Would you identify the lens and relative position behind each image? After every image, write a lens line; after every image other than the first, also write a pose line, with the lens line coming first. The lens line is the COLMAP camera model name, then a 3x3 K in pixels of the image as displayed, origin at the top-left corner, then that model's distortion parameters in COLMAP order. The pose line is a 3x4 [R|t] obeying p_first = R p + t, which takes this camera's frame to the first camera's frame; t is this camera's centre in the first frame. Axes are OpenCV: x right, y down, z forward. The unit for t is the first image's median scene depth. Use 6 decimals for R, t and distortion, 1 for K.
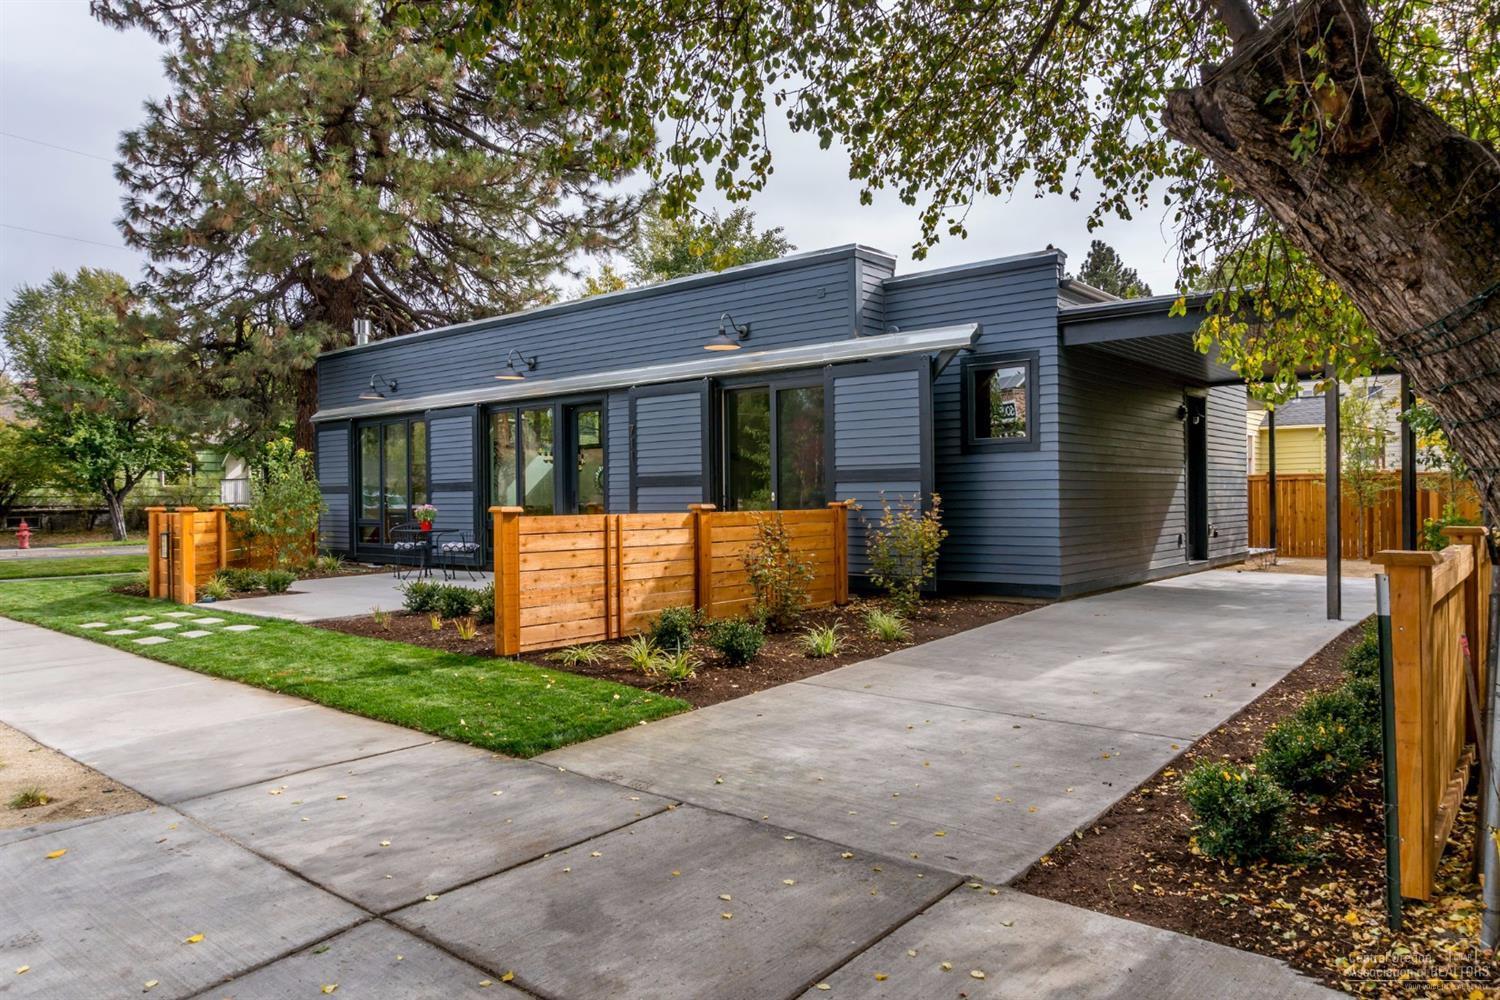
lens RADIAL K [[1032.9, 0, 750.0], [0, 1032.9, 500.0], [0, 0, 1]] dist [-0.007046, -0.000034]
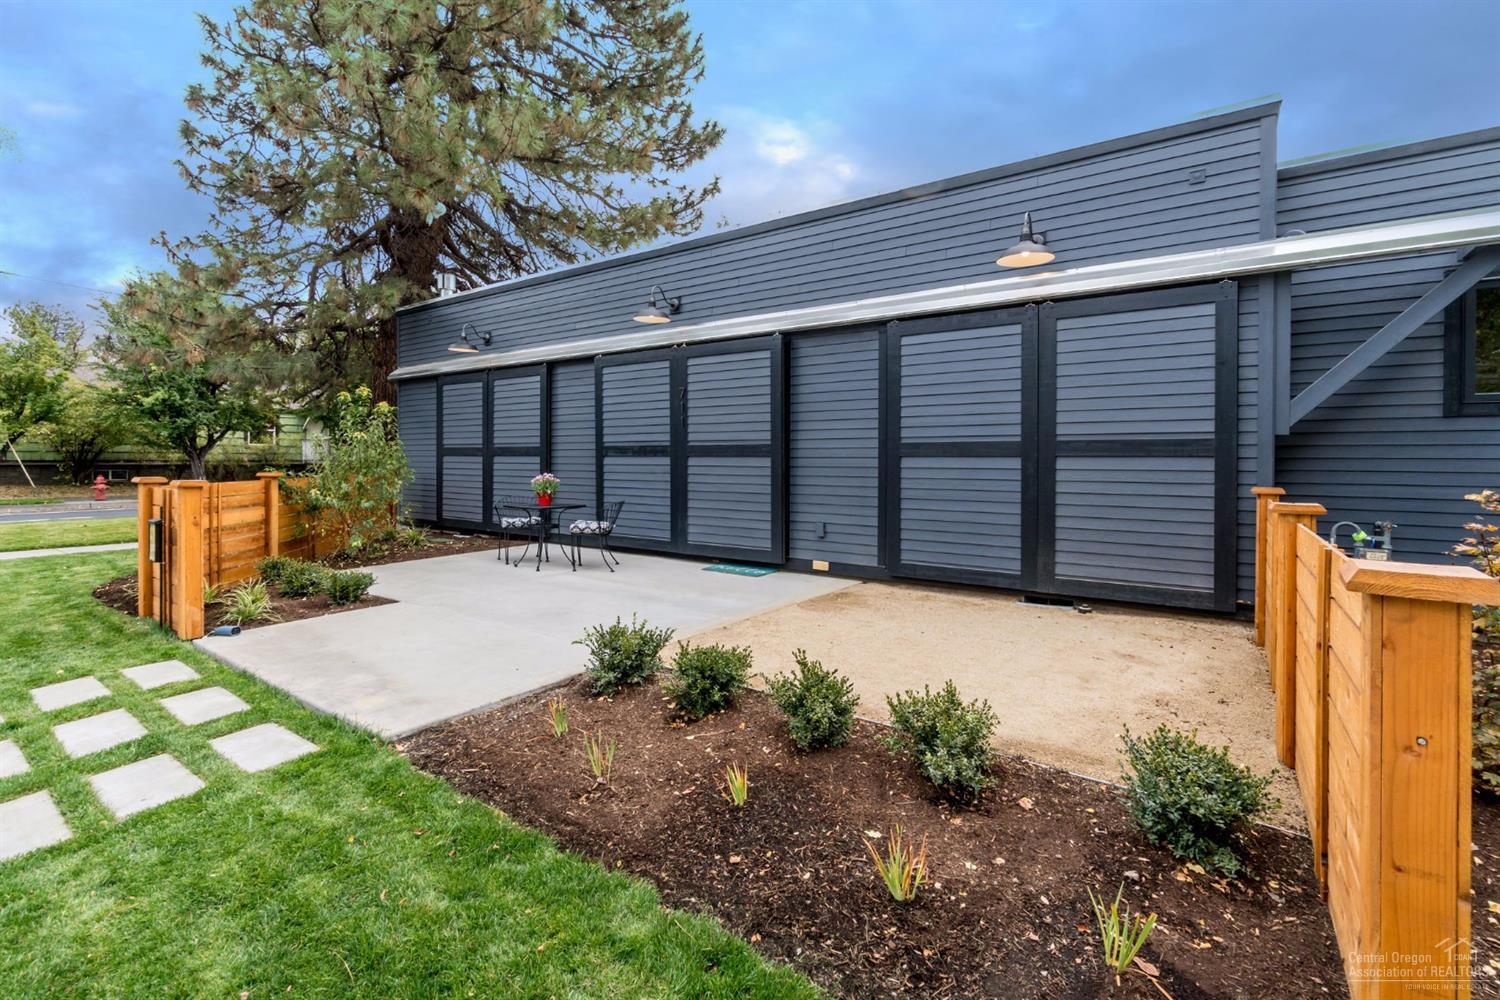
lens RADIAL K [[671.8, 0, 752.8], [0, 671.8, 471.9], [0, 0, 1]] dist [-0.000080, -0.000383]
pose [[0.994331, 0.011991, 0.105653, -0.124274], [-0.013806, 0.999769, 0.016464, -0.004461], [-0.105431, -0.017829, 0.994267, 0.275767]]
